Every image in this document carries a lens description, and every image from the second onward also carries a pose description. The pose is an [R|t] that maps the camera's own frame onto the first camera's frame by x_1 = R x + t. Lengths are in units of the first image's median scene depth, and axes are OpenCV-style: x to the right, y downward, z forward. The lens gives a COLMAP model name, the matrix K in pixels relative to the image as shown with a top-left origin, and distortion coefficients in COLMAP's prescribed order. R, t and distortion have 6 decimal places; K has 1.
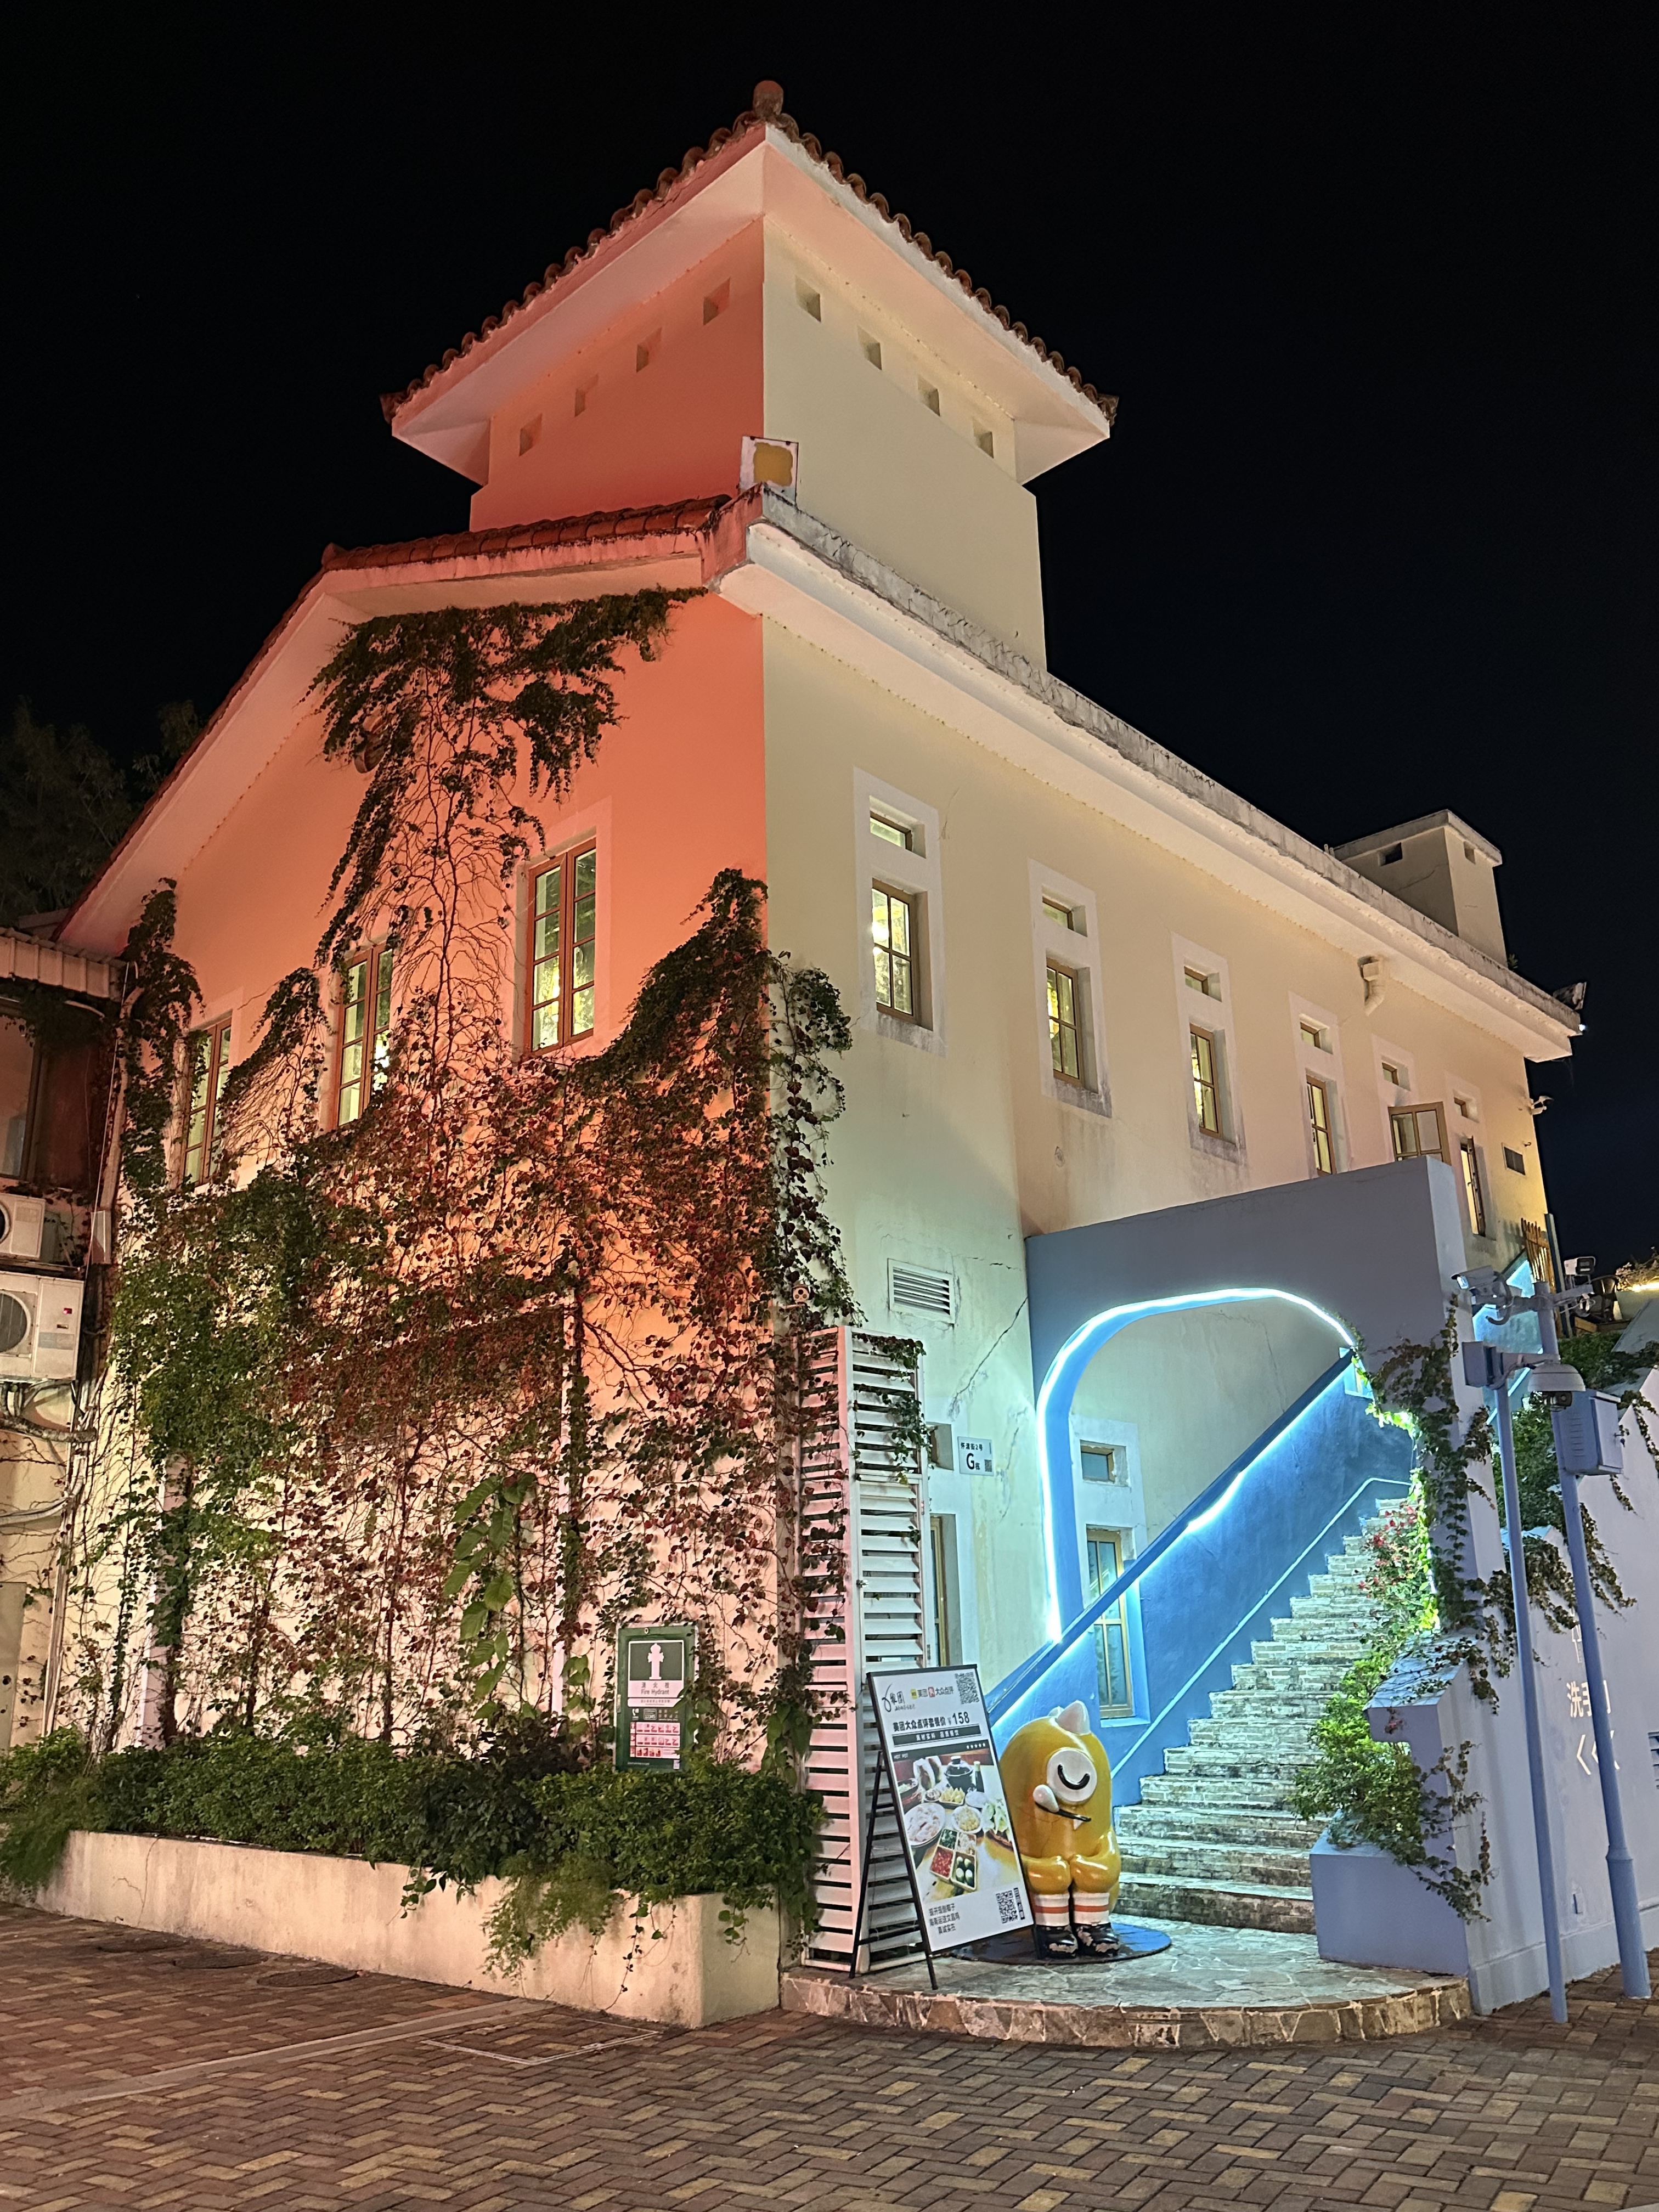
lens RADIAL K [[1733.4, 0, 829.5], [0, 1733.4, 1106.0], [0, 0, 1]] dist [0.222380, -0.504778]
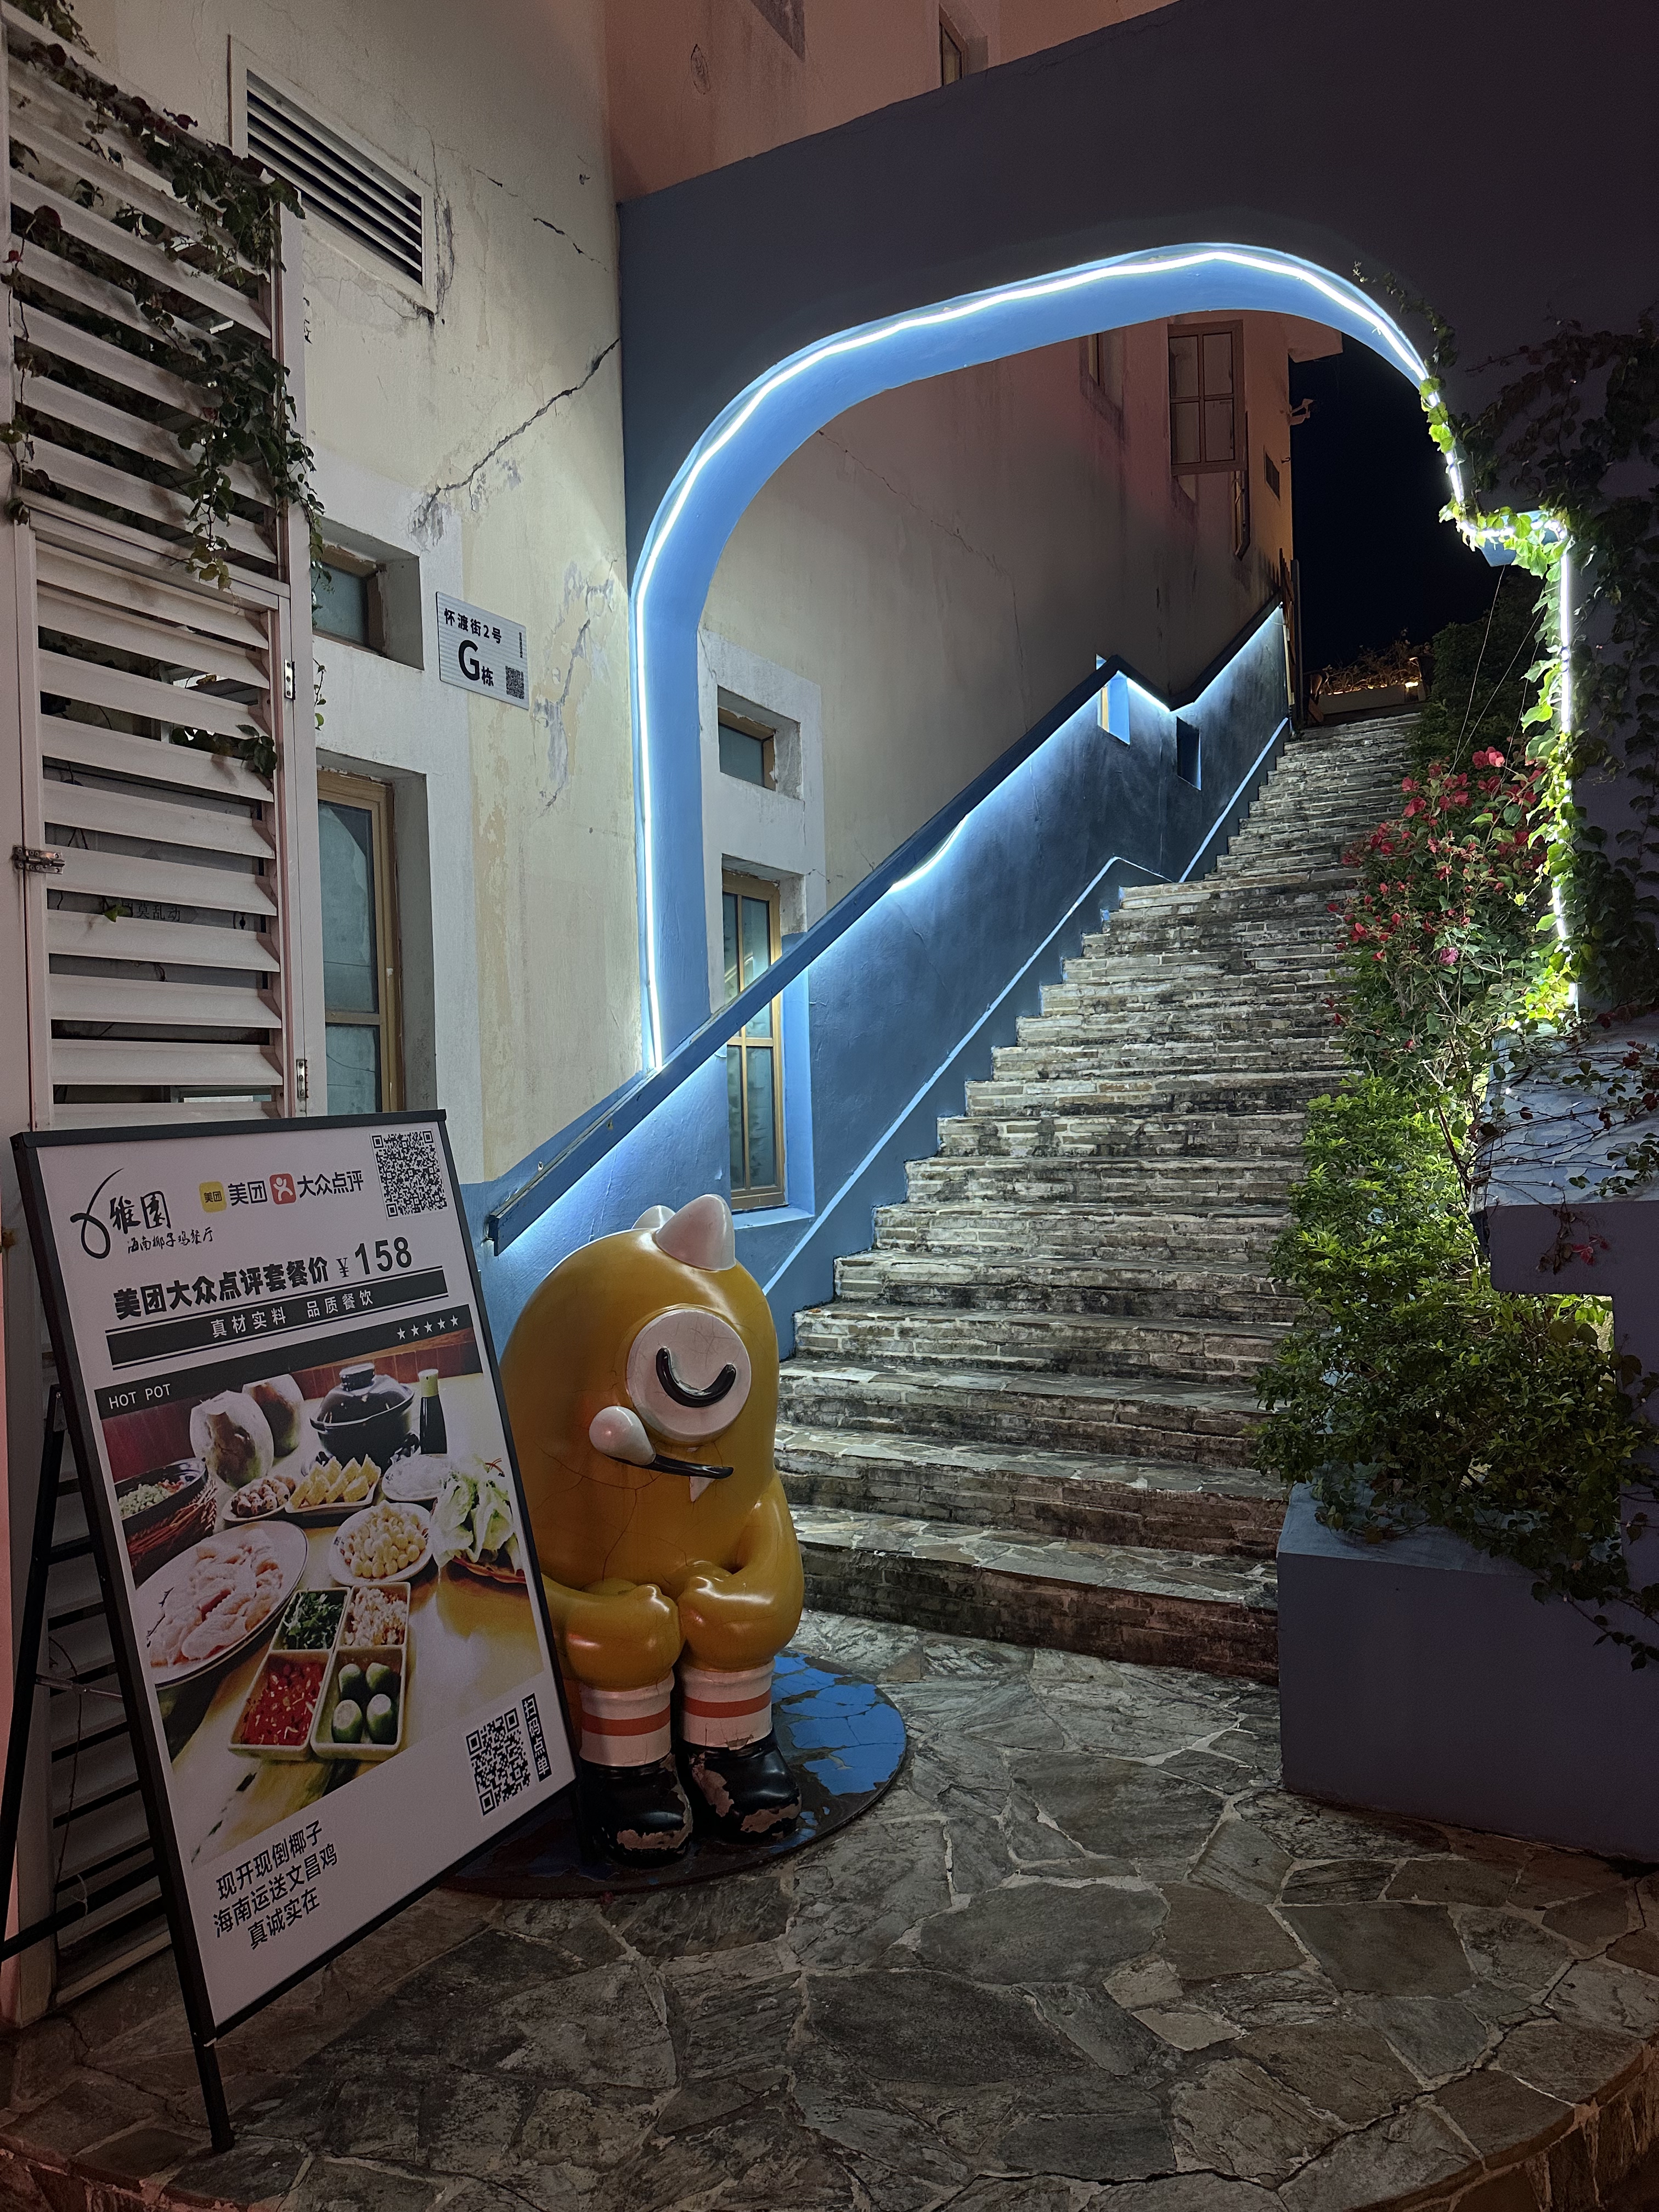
lens RADIAL K [[1575.6, 0, 829.5], [0, 1575.6, 1106.0], [0, 0, 1]] dist [0.127597, -0.192751]
pose [[0.969446, -0.001173, 0.245304, 0.076857], [-0.069050, 0.958250, 0.277469, 0.211447], [-0.235388, -0.285929, 0.928890, 0.653827]]
